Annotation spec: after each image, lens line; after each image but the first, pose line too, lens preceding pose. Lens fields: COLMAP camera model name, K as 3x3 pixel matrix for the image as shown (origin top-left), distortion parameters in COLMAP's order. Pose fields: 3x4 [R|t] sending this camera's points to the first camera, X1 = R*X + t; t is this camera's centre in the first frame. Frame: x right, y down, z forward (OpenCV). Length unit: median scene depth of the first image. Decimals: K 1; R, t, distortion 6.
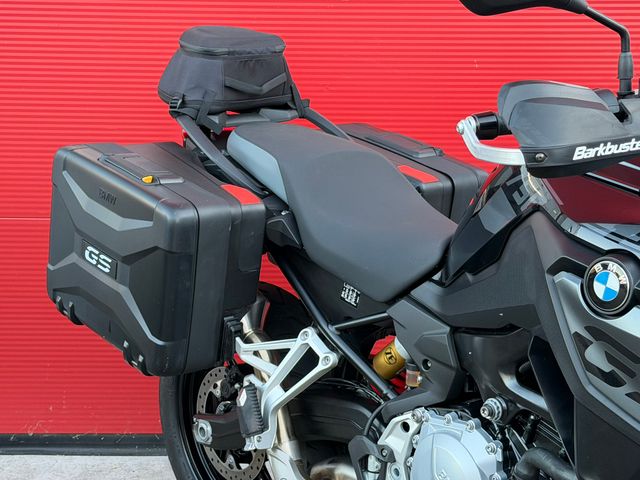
lens RADIAL K [[1272.7, 0, 320.9], [0, 1272.7, 249.1], [0, 0, 1]] dist [0.146307, 0.000000]
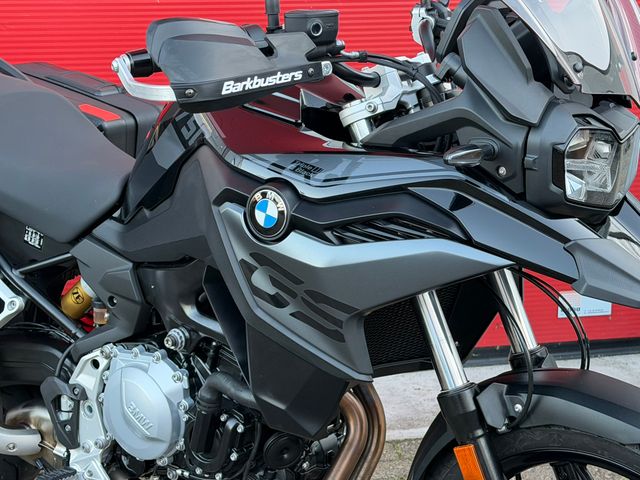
lens RADIAL K [[1272.7, 0, 315.9], [0, 1272.7, 249.1], [0, 0, 1]] dist [0.146307, 0.000000]
pose [[0.976879, -0.066034, 0.203338, 0.035952], [0.055729, 0.996874, 0.056000, 0.001235], [-0.206400, -0.043373, 0.977506, -0.023163]]
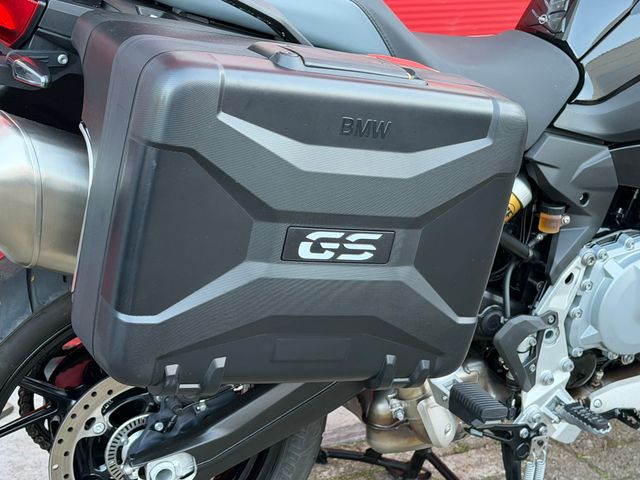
lens RADIAL K [[1272.7, 0, 322.3], [0, 1272.7, 237.9], [0, 0, 1]] dist [0.146307, 0.000000]
pose [[0.196994, -0.365431, 0.909755, -0.712979], [0.131978, 0.929376, 0.344735, -0.195754], [-0.971481, 0.052157, 0.231310, 0.940743]]
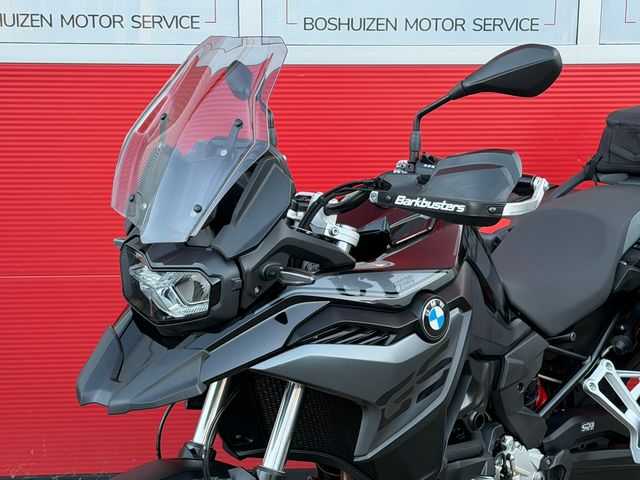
lens RADIAL K [[1272.7, 0, 331.7], [0, 1272.7, 243.1], [0, 0, 1]] dist [0.146307, 0.000000]
pose [[0.997717, -0.018459, 0.064968, -0.038974], [0.020627, 0.999247, -0.032862, -0.015969], [-0.064313, 0.034127, 0.997346, -0.150425]]
